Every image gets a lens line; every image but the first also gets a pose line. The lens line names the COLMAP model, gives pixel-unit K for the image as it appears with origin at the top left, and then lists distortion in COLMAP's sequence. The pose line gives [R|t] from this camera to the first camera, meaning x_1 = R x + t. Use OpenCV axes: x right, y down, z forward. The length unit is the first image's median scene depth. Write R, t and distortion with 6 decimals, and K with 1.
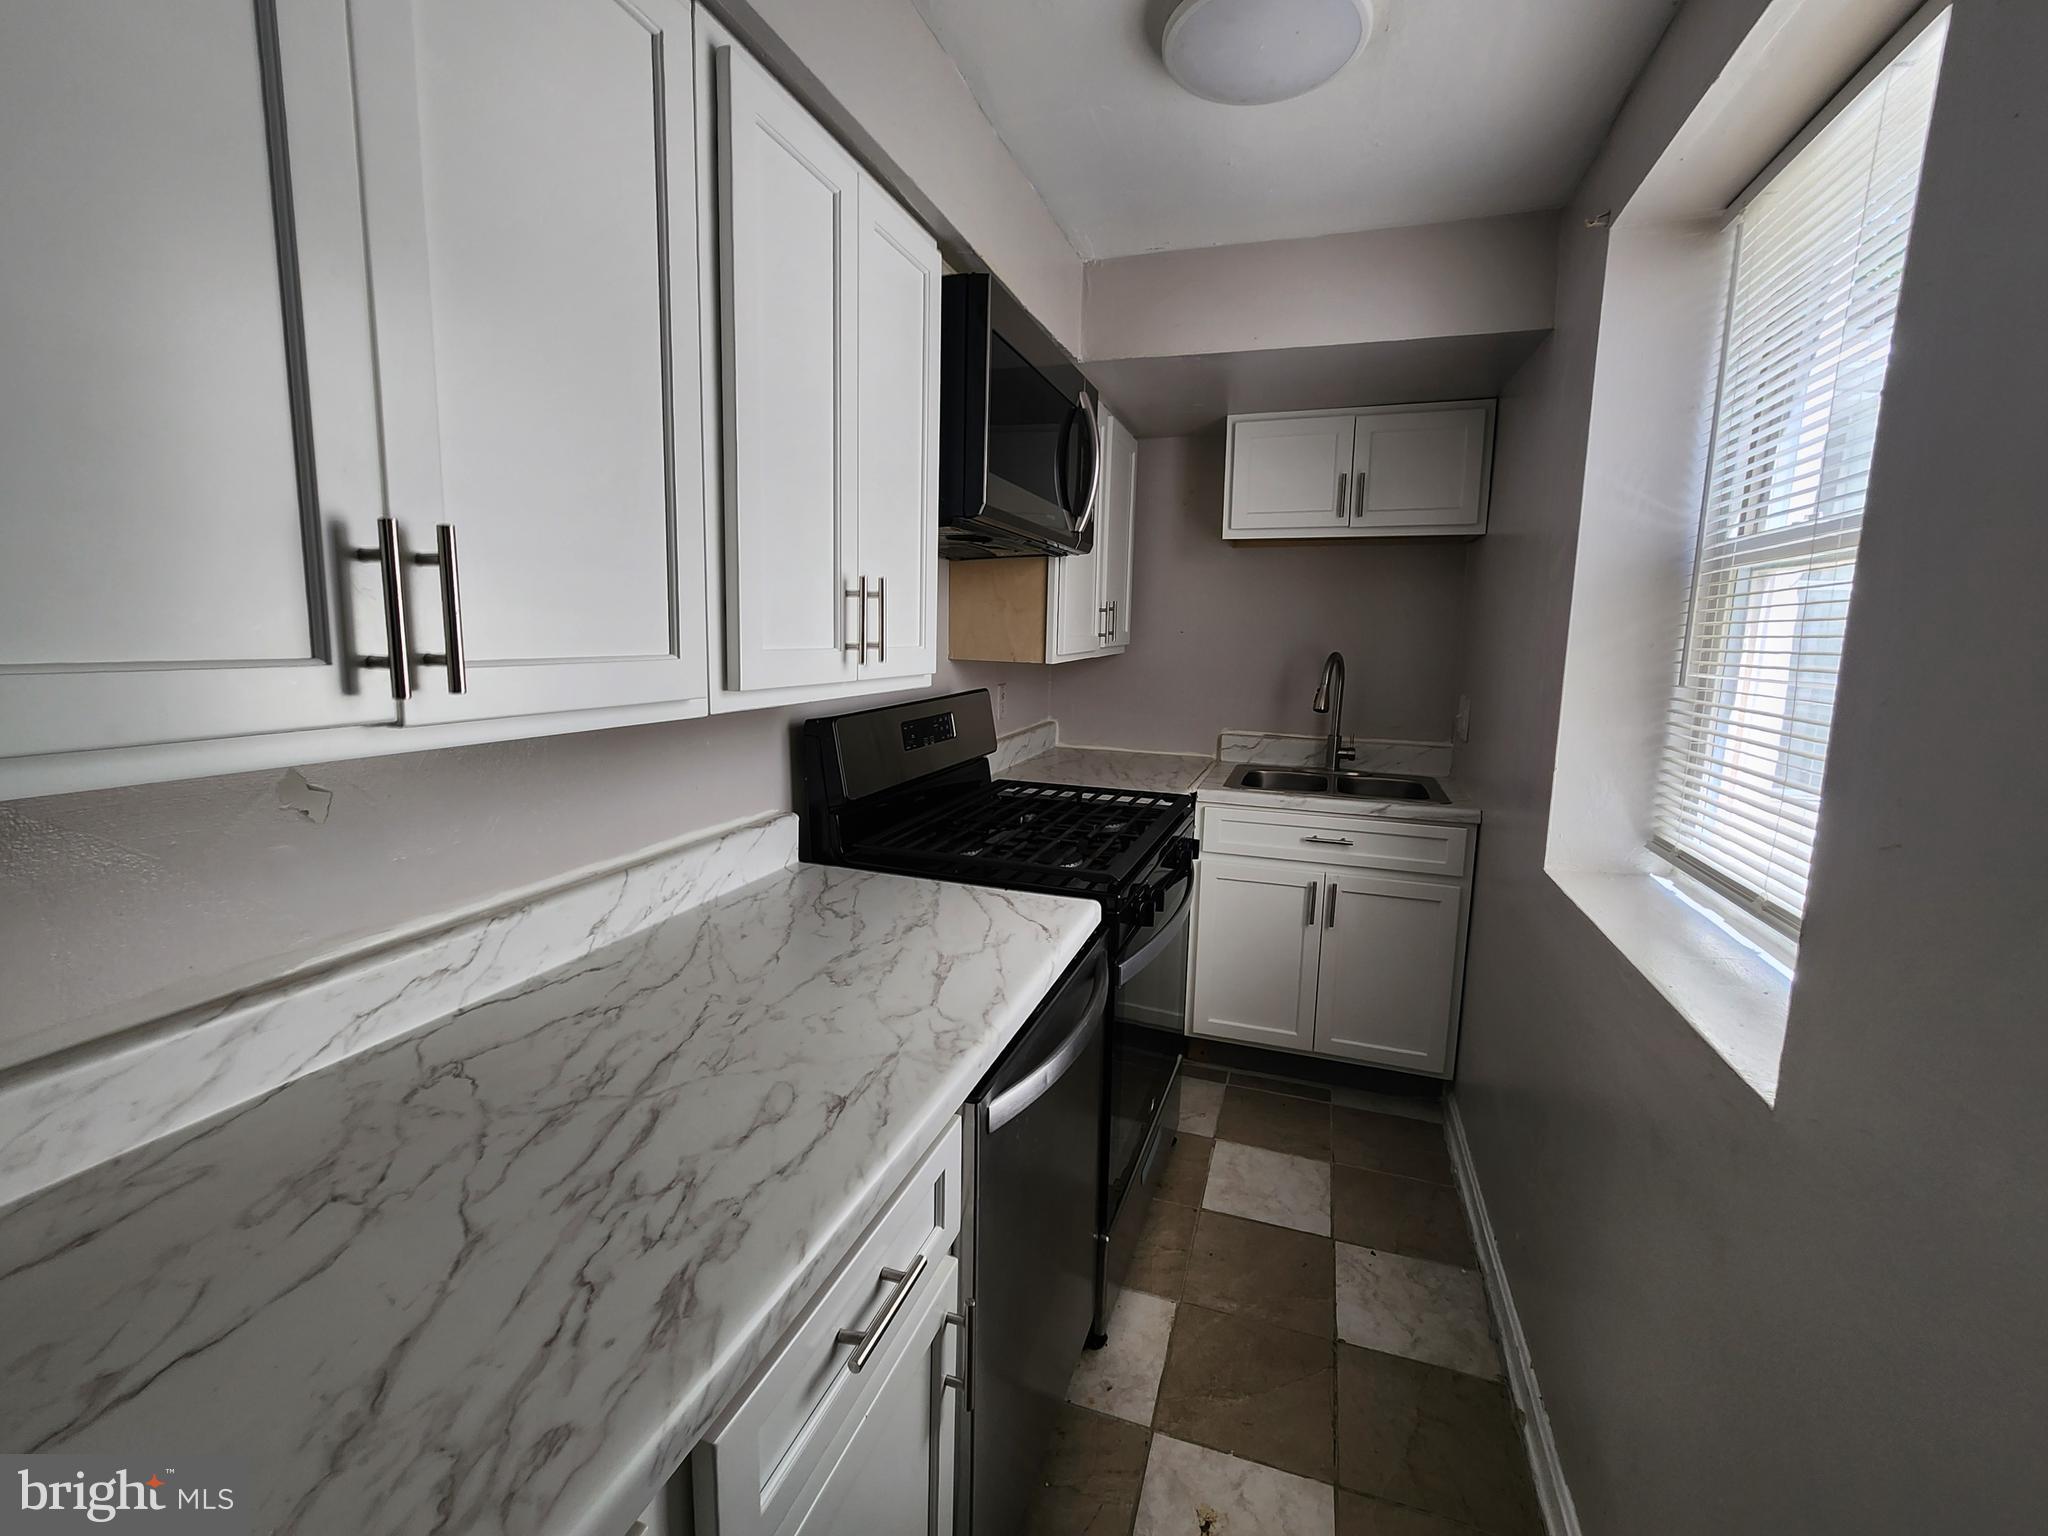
lens RADIAL K [[834.5, 0, 1033.5], [0, 834.5, 757.9], [0, 0, 1]] dist [-0.005964, 0.001346]
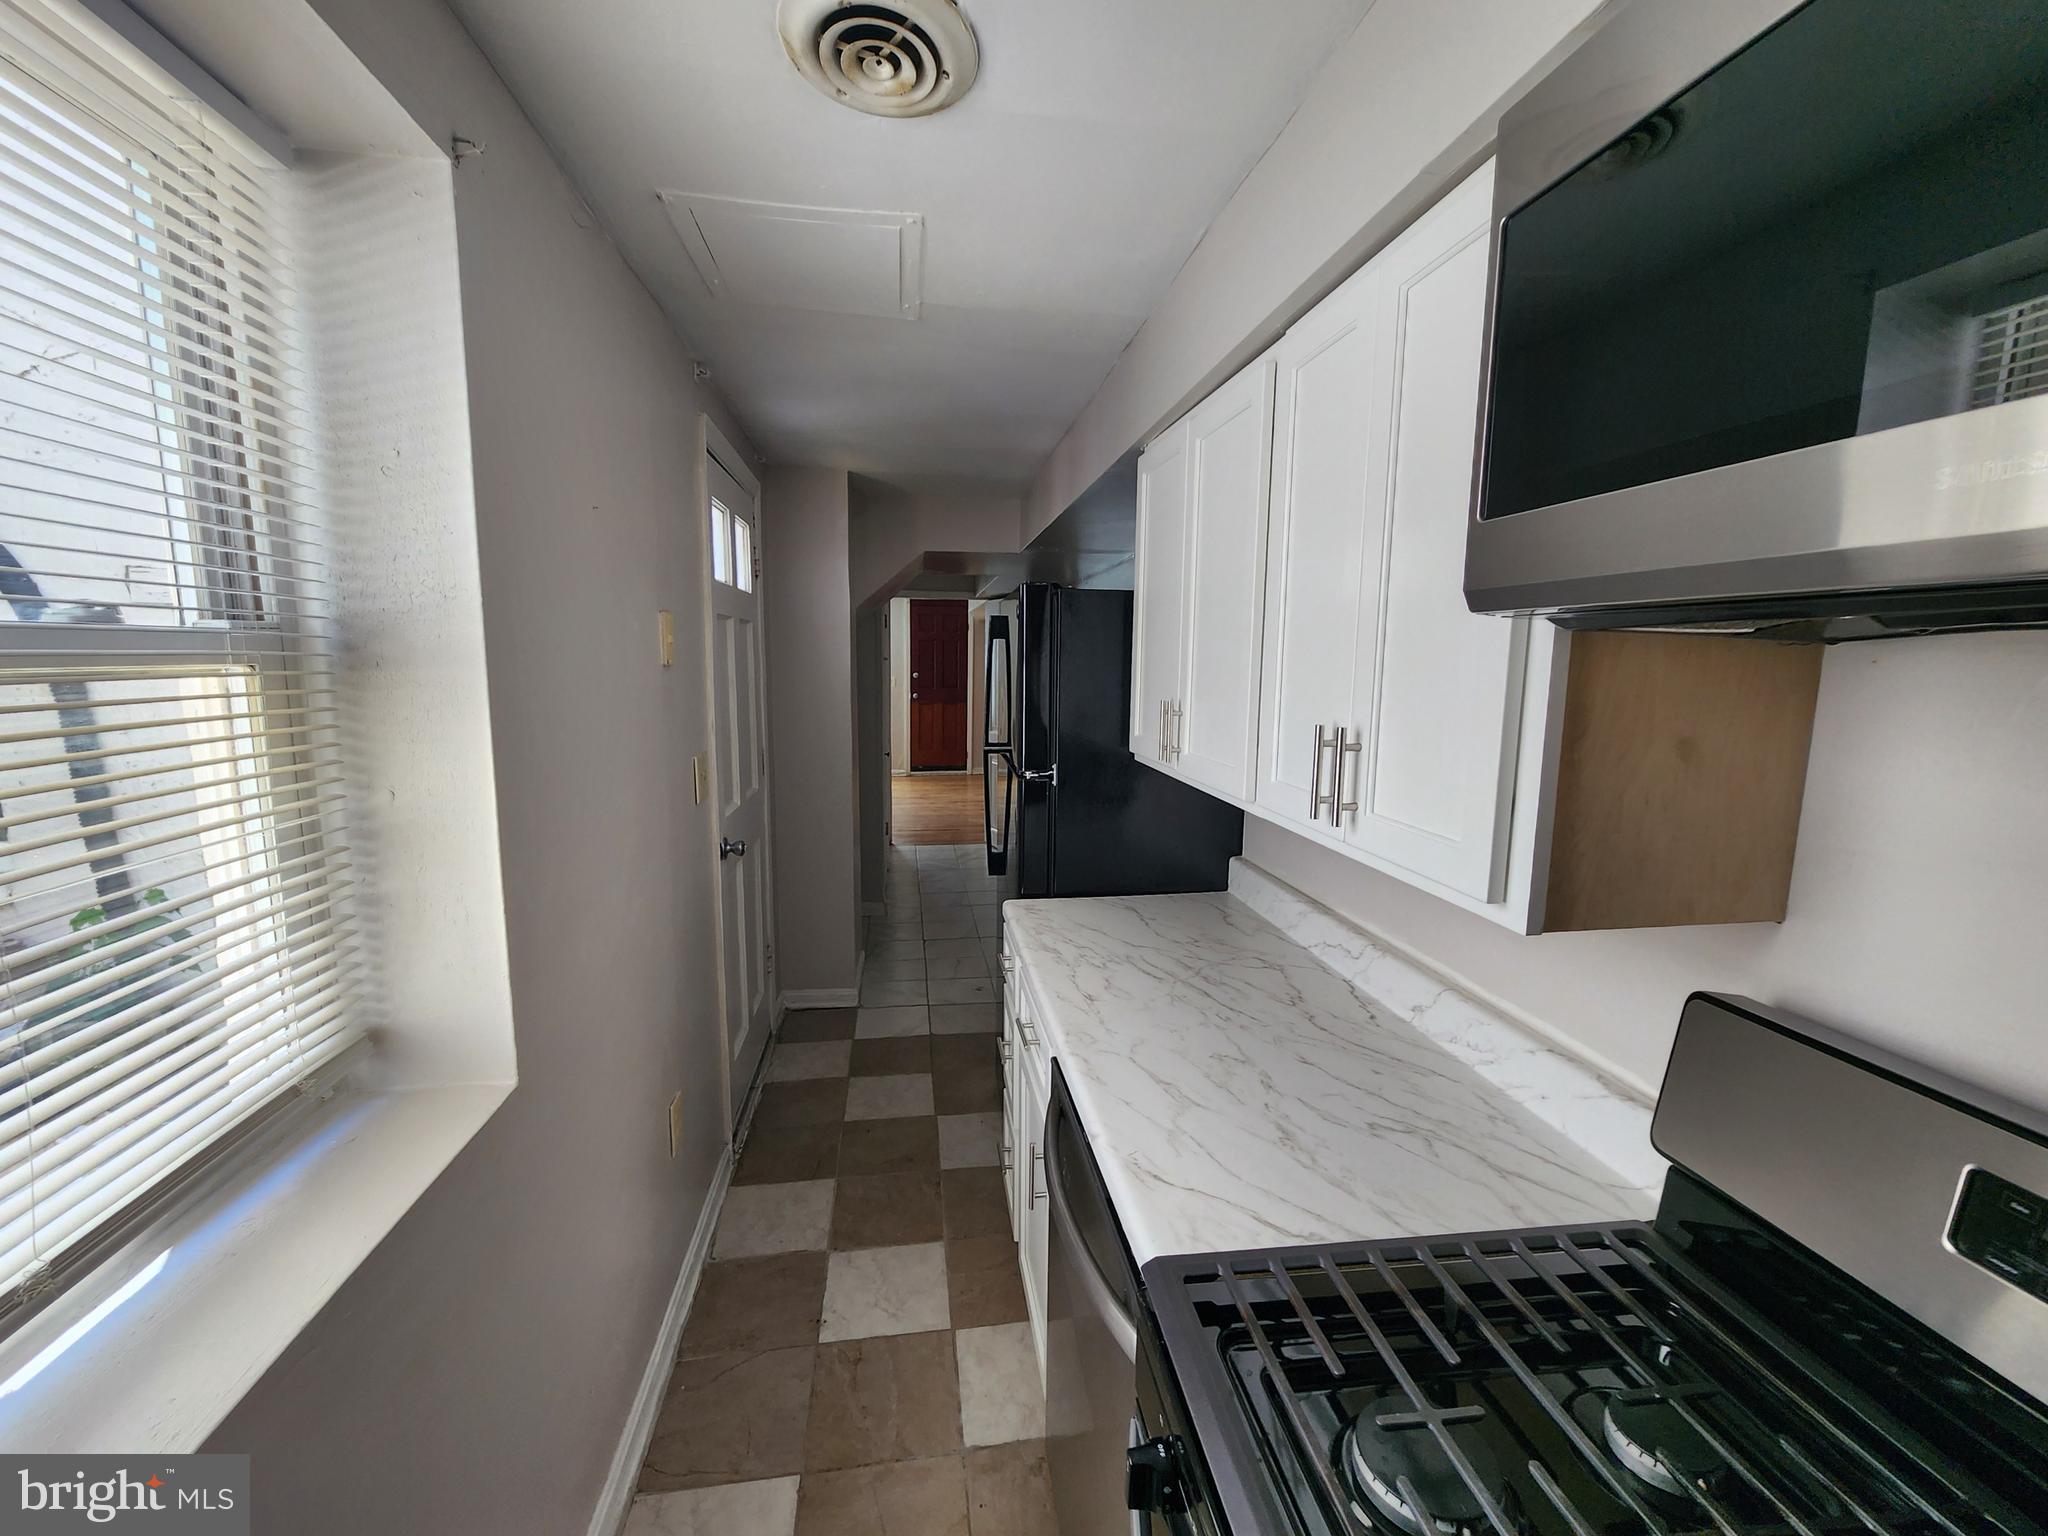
lens RADIAL K [[834.5, 0, 1027.3], [0, 834.5, 767.1], [0, 0, 1]] dist [-0.005964, 0.001346]
pose [[-0.886700, 0.027109, -0.461550, 0.590916], [-0.103268, 0.961448, 0.254861, -0.433424], [0.450665, 0.273649, -0.849716, 1.908986]]
